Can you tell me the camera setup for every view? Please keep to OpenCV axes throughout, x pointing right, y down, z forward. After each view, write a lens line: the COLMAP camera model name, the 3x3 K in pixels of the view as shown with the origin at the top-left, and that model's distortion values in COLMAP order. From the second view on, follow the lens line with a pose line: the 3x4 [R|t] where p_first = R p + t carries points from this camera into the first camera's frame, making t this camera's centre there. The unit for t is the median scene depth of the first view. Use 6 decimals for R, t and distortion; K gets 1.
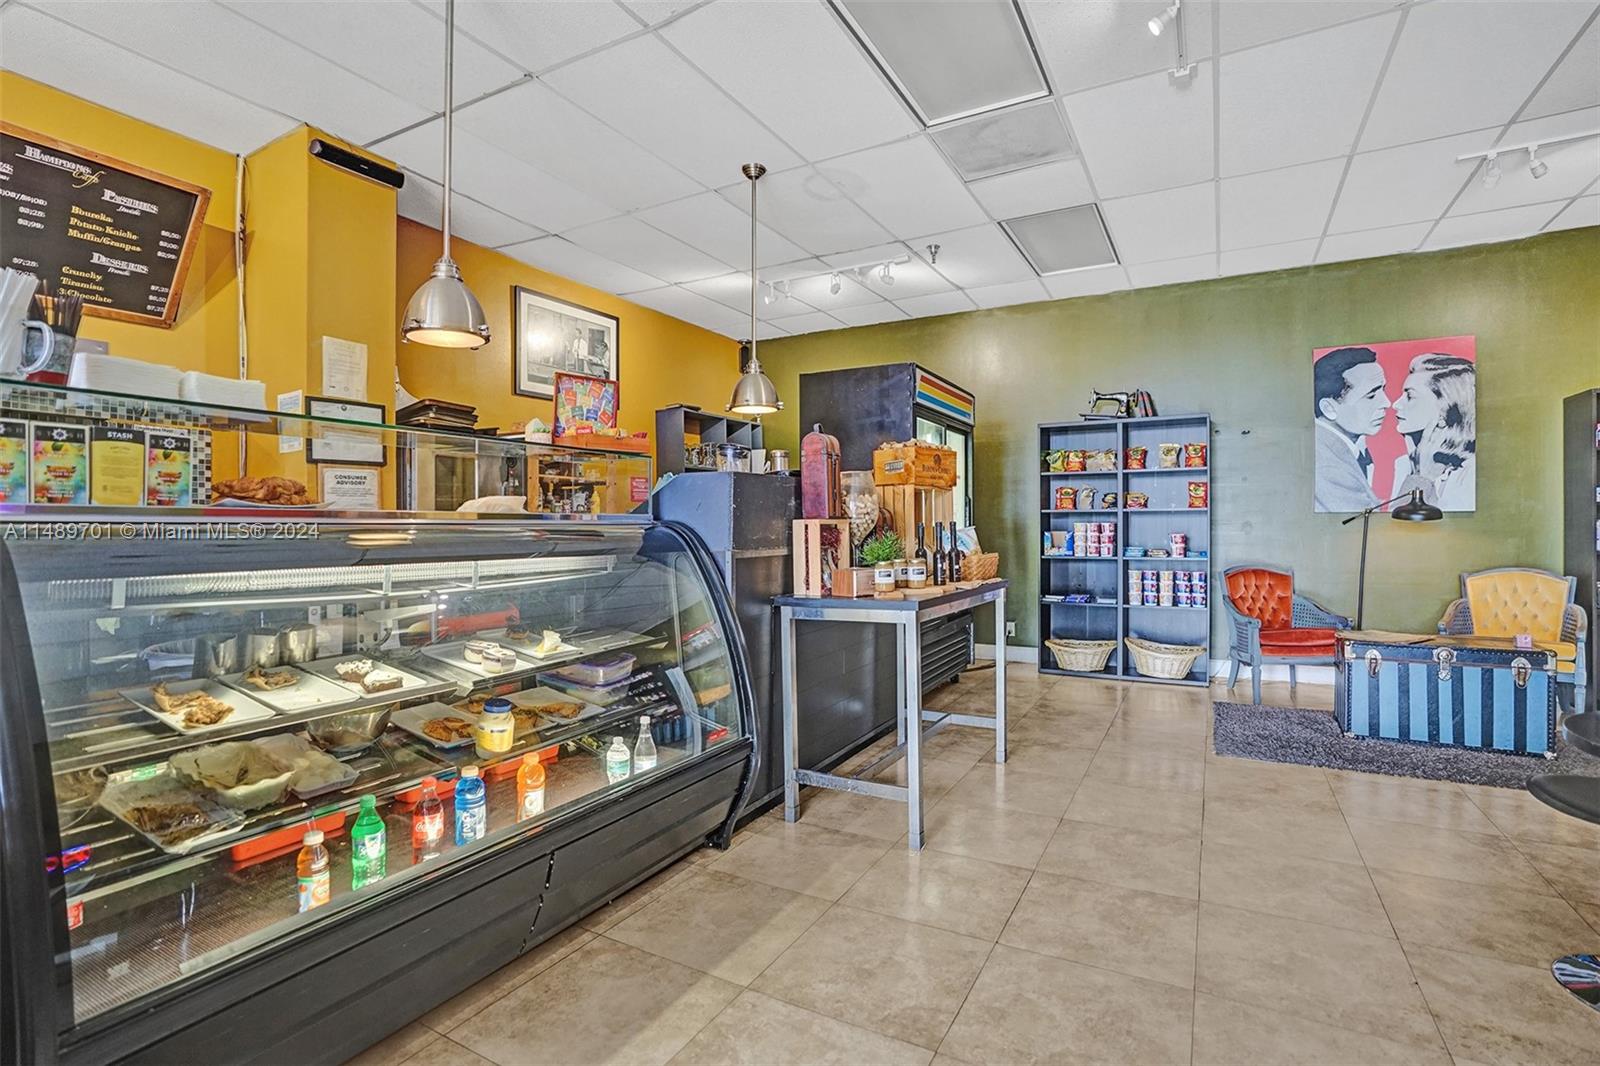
lens RADIAL K [[749.7, 0, 800.0], [0, 749.7, 533.0], [0, 0, 1]] dist [-0.072639, 0.031180]
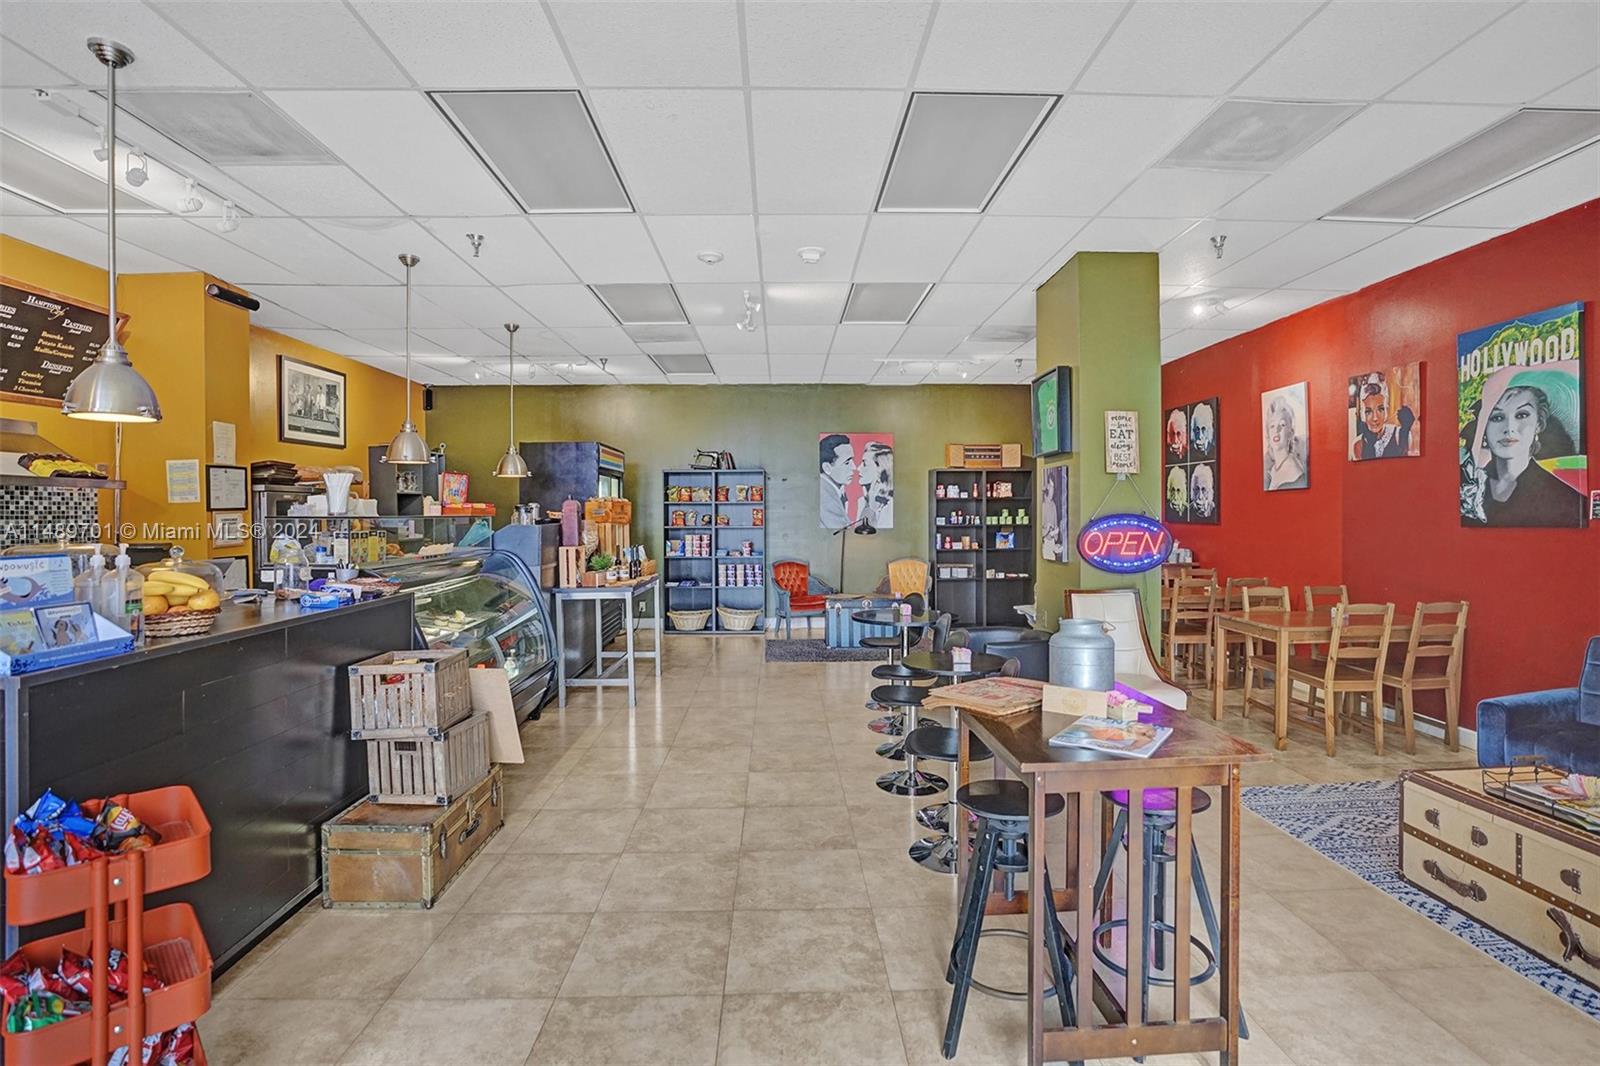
lens RADIAL K [[749.7, 0, 800.0], [0, 749.7, 533.0], [0, 0, 1]] dist [-0.072639, 0.031180]
pose [[0.855496, -0.009533, 0.517721, -0.256257], [0.002107, 0.999886, 0.014931, -0.044419], [-0.517804, -0.011682, 0.855419, -0.502281]]
